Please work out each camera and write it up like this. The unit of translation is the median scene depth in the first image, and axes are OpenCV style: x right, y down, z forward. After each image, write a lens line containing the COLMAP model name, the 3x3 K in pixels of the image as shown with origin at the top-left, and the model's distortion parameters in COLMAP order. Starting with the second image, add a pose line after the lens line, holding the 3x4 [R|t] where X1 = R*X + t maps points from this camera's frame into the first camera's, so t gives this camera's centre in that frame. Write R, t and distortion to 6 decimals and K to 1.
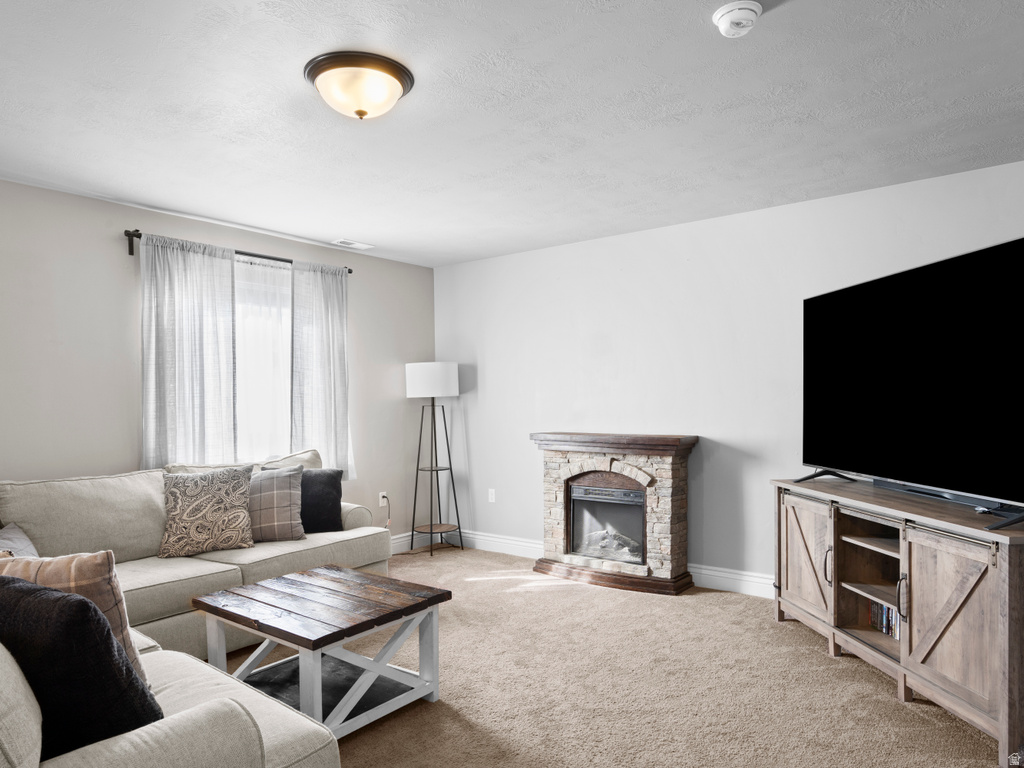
lens RADIAL K [[654.1, 0, 501.9], [0, 654.1, 392.1], [0, 0, 1]] dist [0.002444, 0.003106]
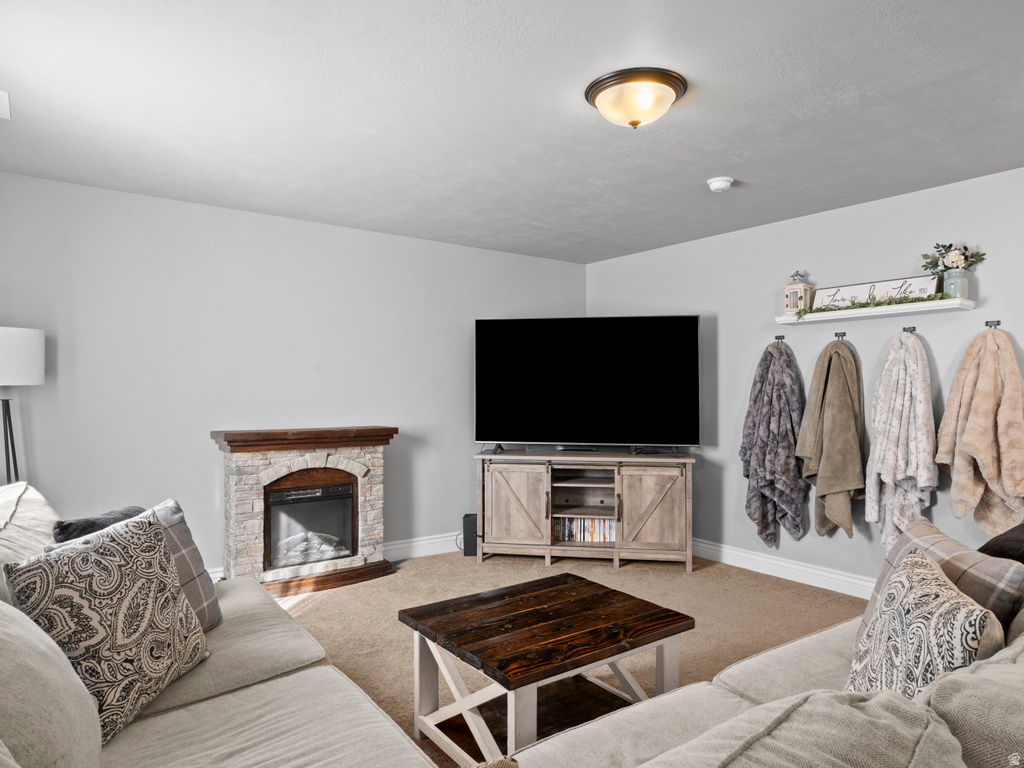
lens RADIAL K [[654.1, 0, 501.7], [0, 654.1, 383.9], [0, 0, 1]] dist [0.002444, 0.003106]
pose [[0.271628, 0.022132, 0.962148, -0.836273], [-0.016740, 0.999693, -0.018270, 0.016603], [-0.962257, -0.011144, 0.271915, 0.609304]]
